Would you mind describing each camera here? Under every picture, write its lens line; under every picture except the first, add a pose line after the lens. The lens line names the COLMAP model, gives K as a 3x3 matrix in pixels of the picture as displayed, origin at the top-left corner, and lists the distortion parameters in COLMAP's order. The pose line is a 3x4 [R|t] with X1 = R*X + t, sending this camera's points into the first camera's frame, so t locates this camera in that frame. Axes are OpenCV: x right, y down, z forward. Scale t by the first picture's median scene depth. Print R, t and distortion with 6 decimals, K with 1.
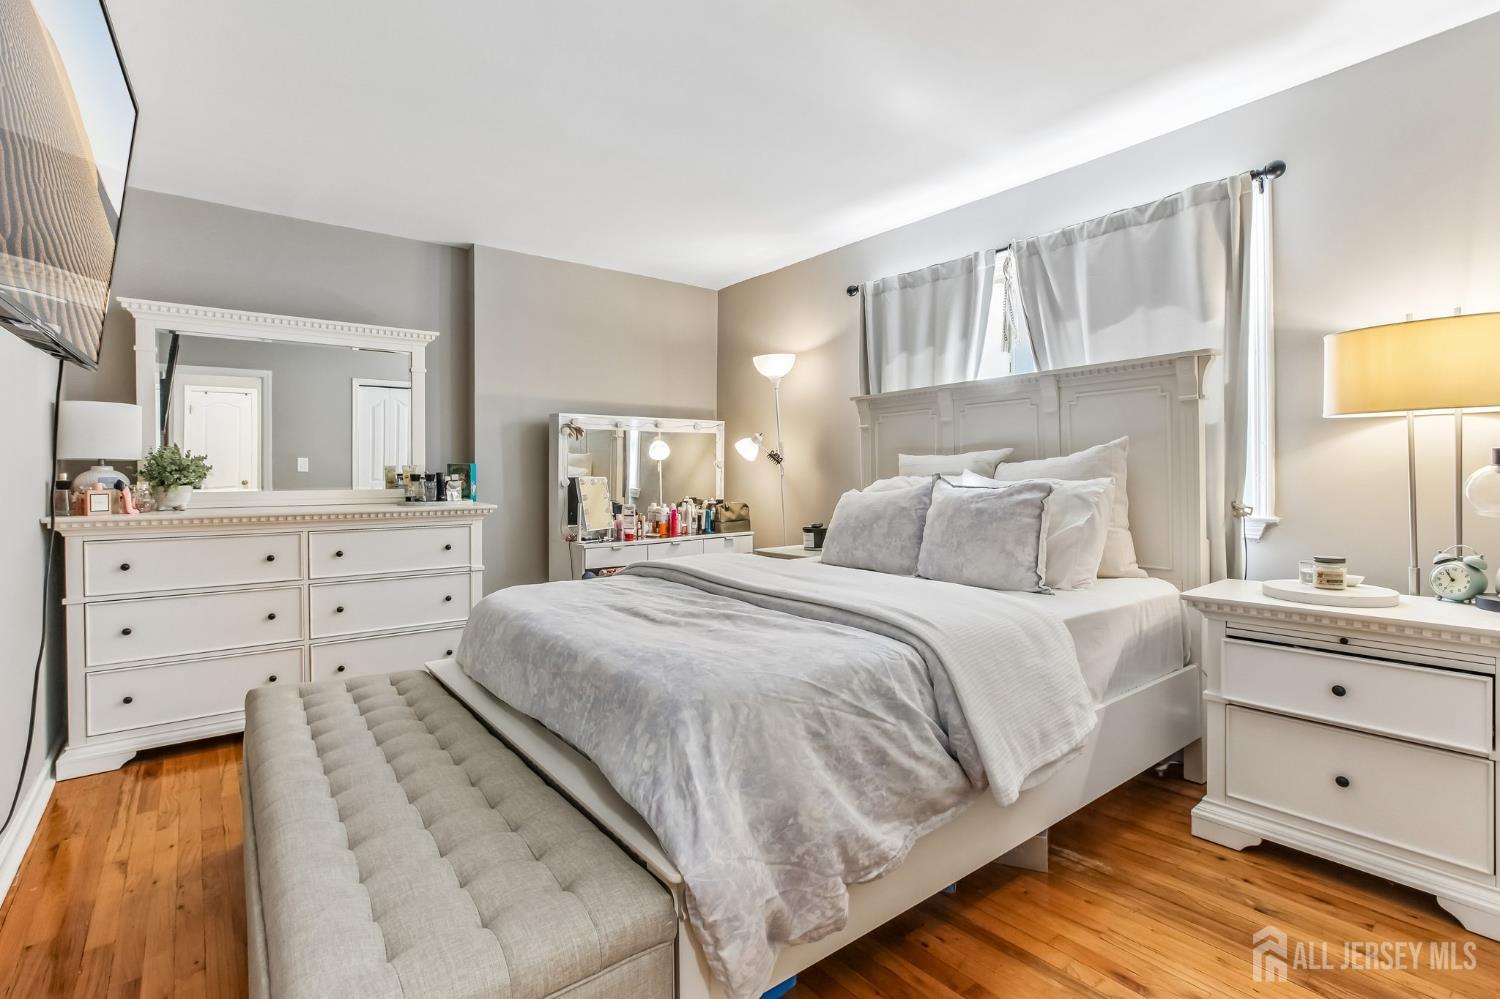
lens RADIAL K [[703.8, 0, 754.0], [0, 703.8, 485.4], [0, 0, 1]] dist [0.031000, 0.005874]
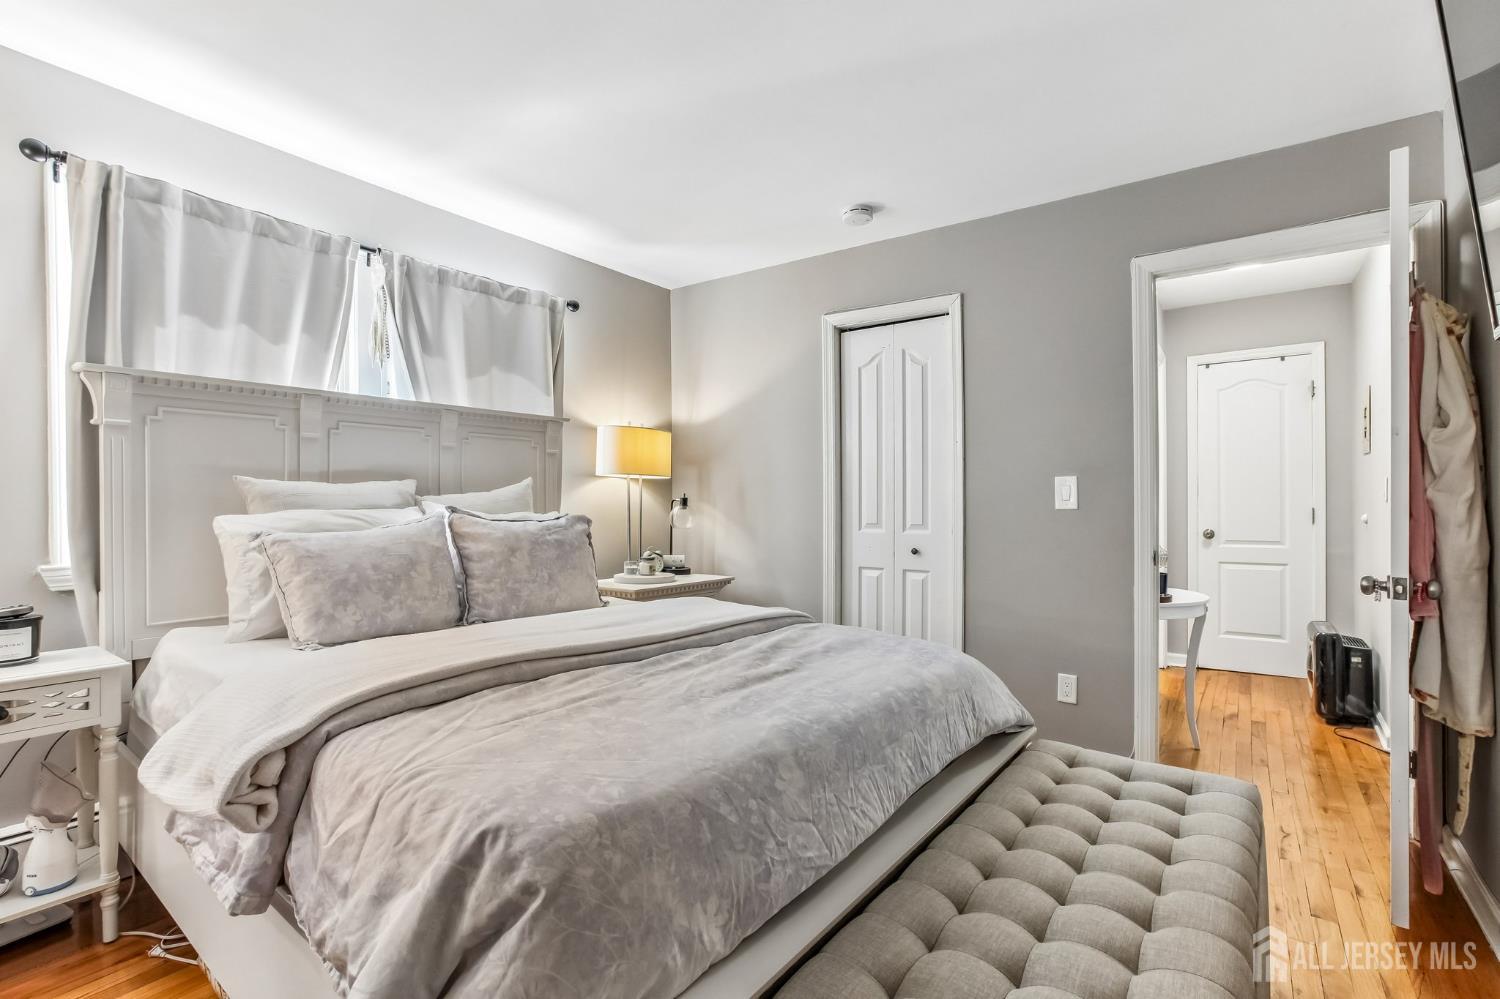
lens RADIAL K [[703.8, 0, 754.7], [0, 703.8, 504.4], [0, 0, 1]] dist [0.031000, 0.005874]
pose [[-0.221037, 0.011445, 0.975198, -0.658626], [0.014310, 0.999862, -0.008491, -0.006304], [-0.975160, 0.012078, -0.221171, 0.804239]]
